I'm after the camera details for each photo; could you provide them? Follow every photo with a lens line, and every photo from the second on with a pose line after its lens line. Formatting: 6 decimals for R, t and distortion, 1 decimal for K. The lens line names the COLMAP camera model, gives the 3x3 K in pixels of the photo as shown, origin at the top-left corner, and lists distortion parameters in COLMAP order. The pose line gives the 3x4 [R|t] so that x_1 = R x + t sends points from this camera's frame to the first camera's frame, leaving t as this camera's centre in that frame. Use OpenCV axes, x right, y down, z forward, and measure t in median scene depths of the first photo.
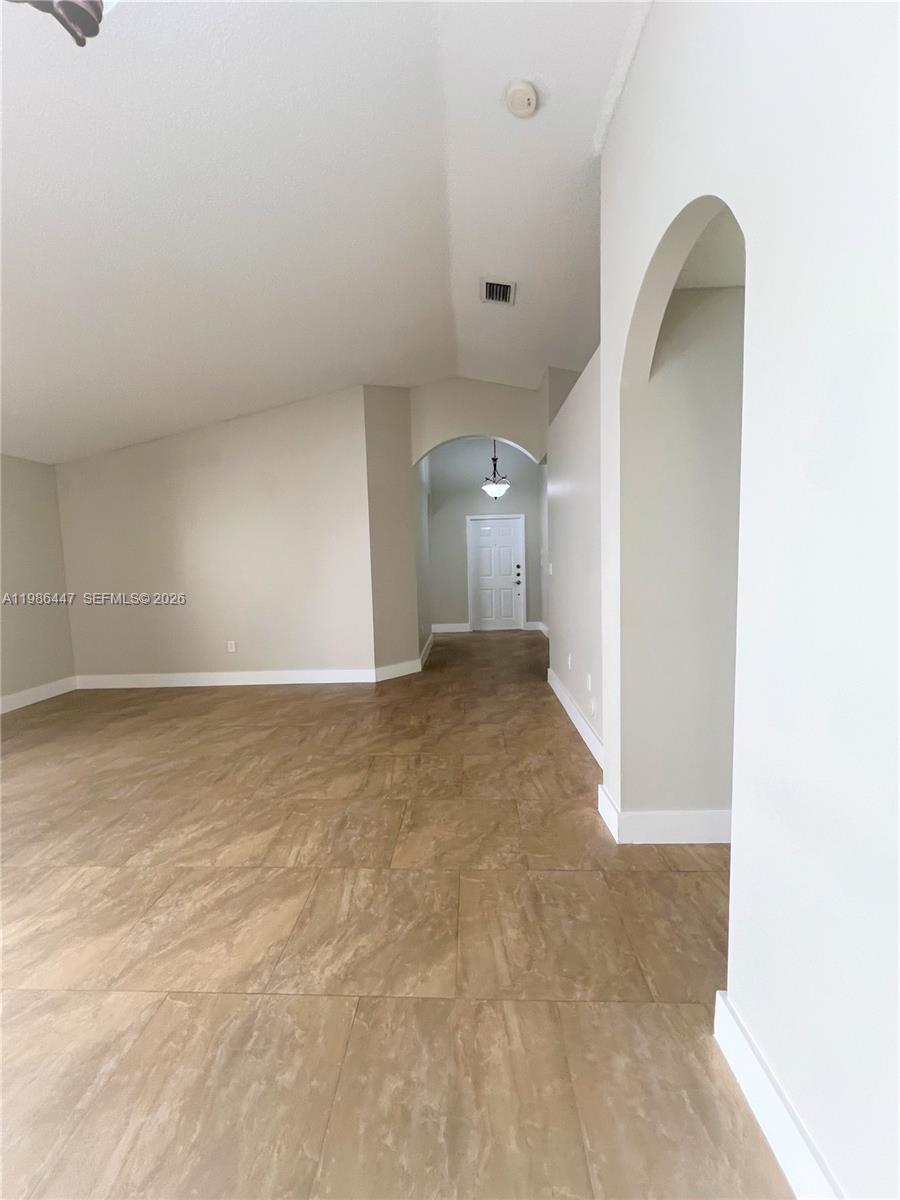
lens RADIAL K [[479.5, 0, 453.2], [0, 479.5, 600.6], [0, 0, 1]] dist [-0.003401, 0.000499]
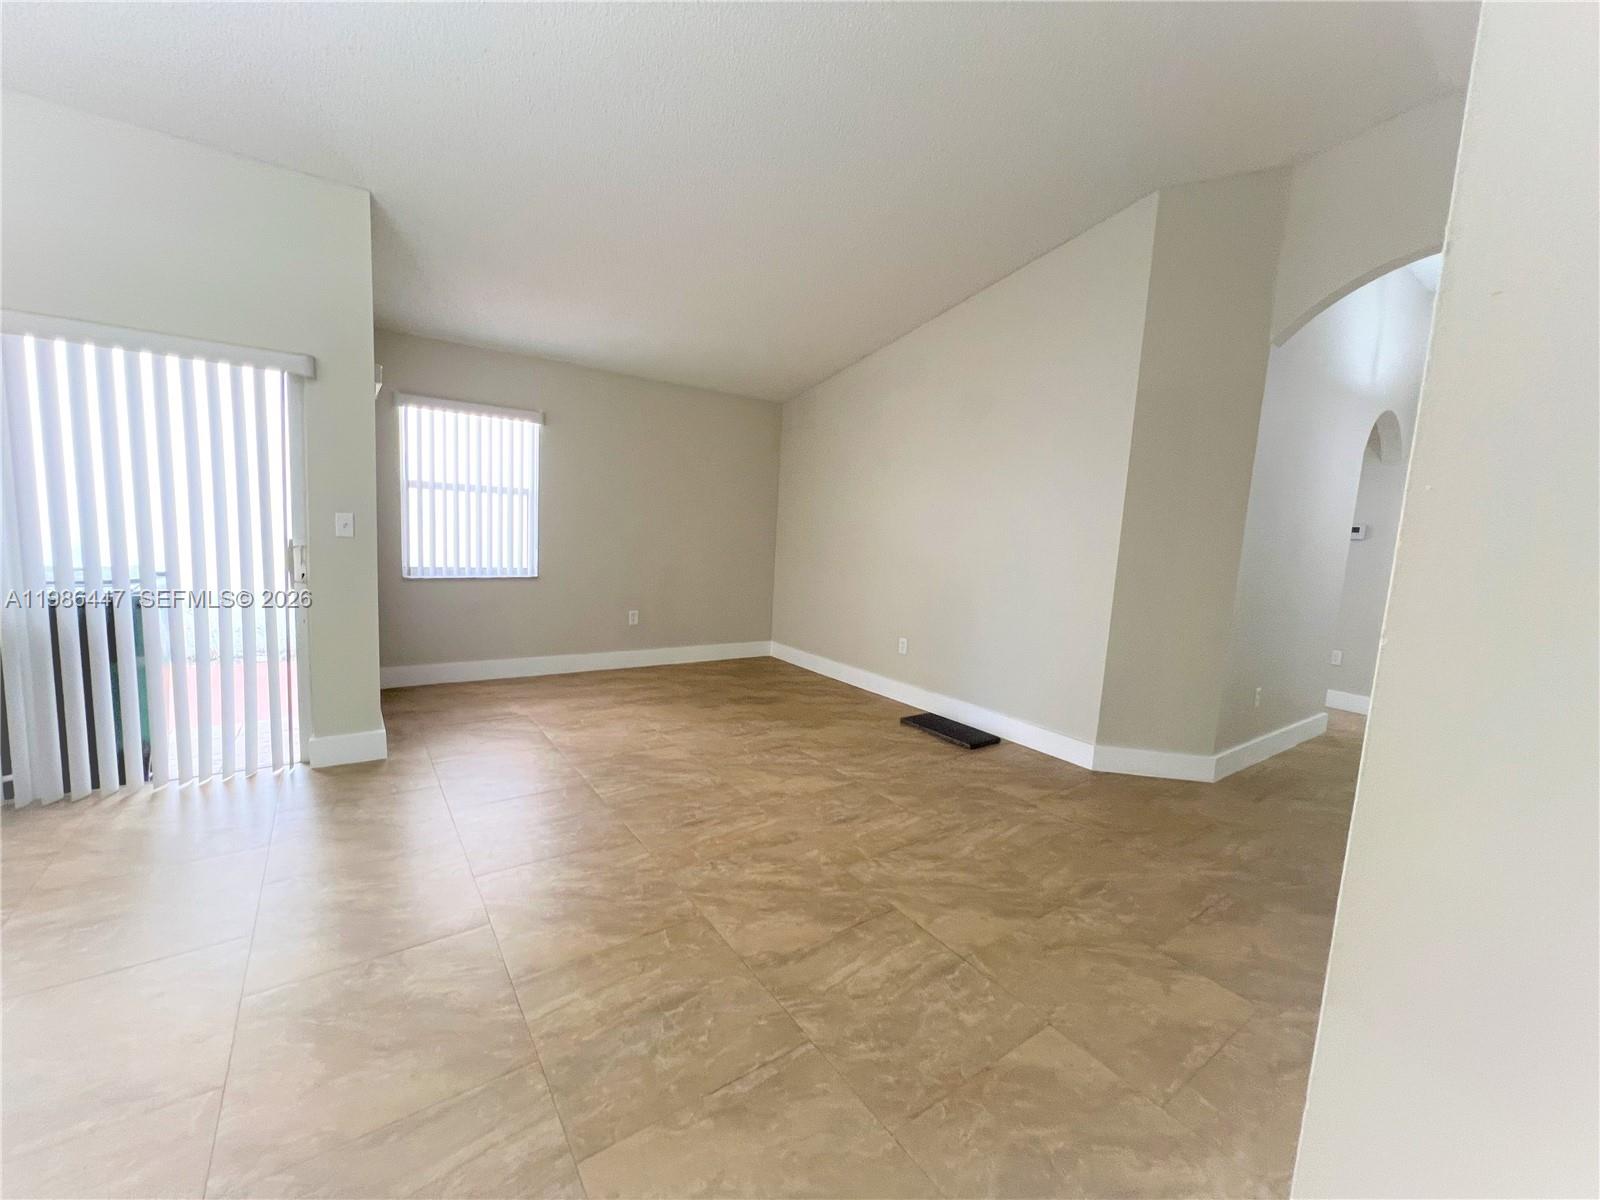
lens RADIAL K [[639.3, 0, 796.0], [0, 639.3, 604.7], [0, 0, 1]] dist [-0.003401, 0.000499]
pose [[0.606734, 0.163439, -0.777921, 0.274239], [-0.143269, 0.985092, 0.095224, -0.052513], [0.781888, 0.053676, 0.621104, 0.513987]]
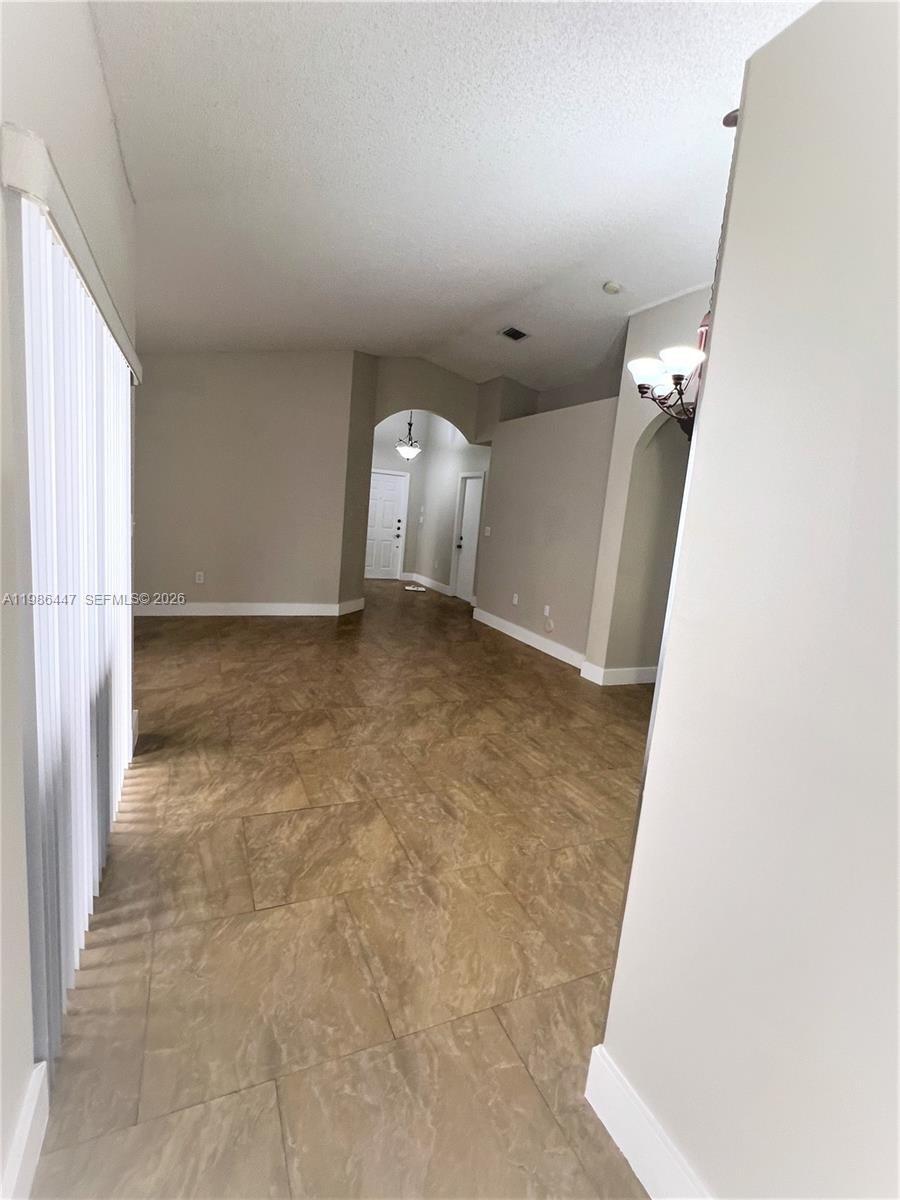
lens RADIAL K [[555.9, 0, 451.3], [0, 555.9, 599.3], [0, 0, 1]] dist [-0.003873, -0.001321]
pose [[0.890048, 0.037628, 0.454311, -0.905945], [-0.074099, 0.995276, 0.062735, 0.048448], [-0.449804, -0.089501, 0.888631, -0.505409]]
